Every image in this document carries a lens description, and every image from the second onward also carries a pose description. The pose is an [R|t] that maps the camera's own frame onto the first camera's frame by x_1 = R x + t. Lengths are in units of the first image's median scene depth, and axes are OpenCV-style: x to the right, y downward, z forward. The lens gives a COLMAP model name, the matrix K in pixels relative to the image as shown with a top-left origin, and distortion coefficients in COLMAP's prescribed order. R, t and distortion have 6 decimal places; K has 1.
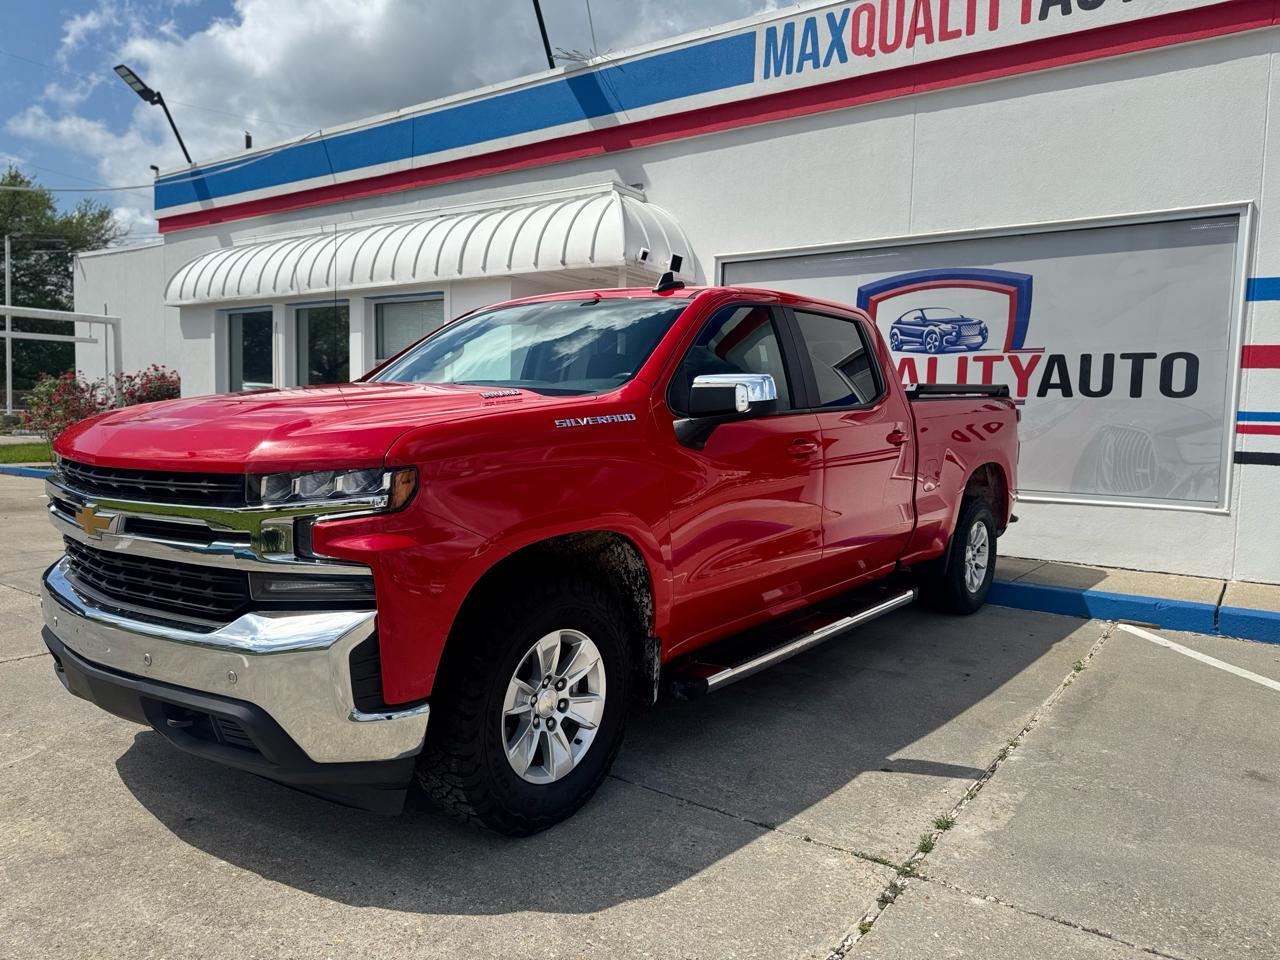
lens RADIAL K [[906.1, 0, 642.4], [0, 906.1, 483.9], [0, 0, 1]] dist [0.038697, -0.046825]
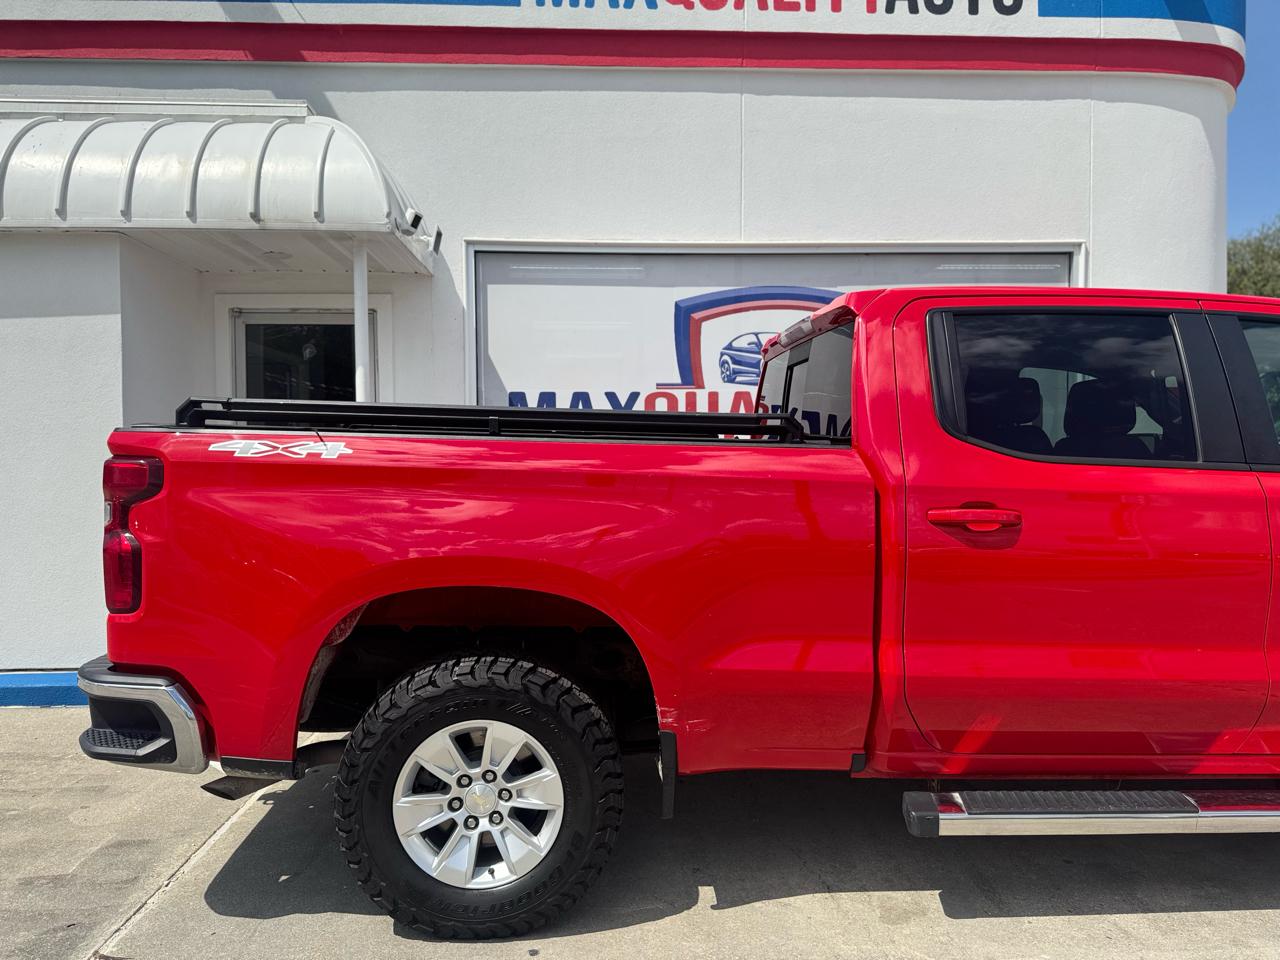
lens RADIAL K [[906.1, 0, 640.2], [0, 906.1, 483.5], [0, 0, 1]] dist [0.038697, -0.046825]
pose [[0.786732, -0.045190, 0.615638, -0.282819], [0.069647, 0.997447, -0.015787, -0.049762], [-0.613353, 0.055297, 0.787871, 0.423123]]
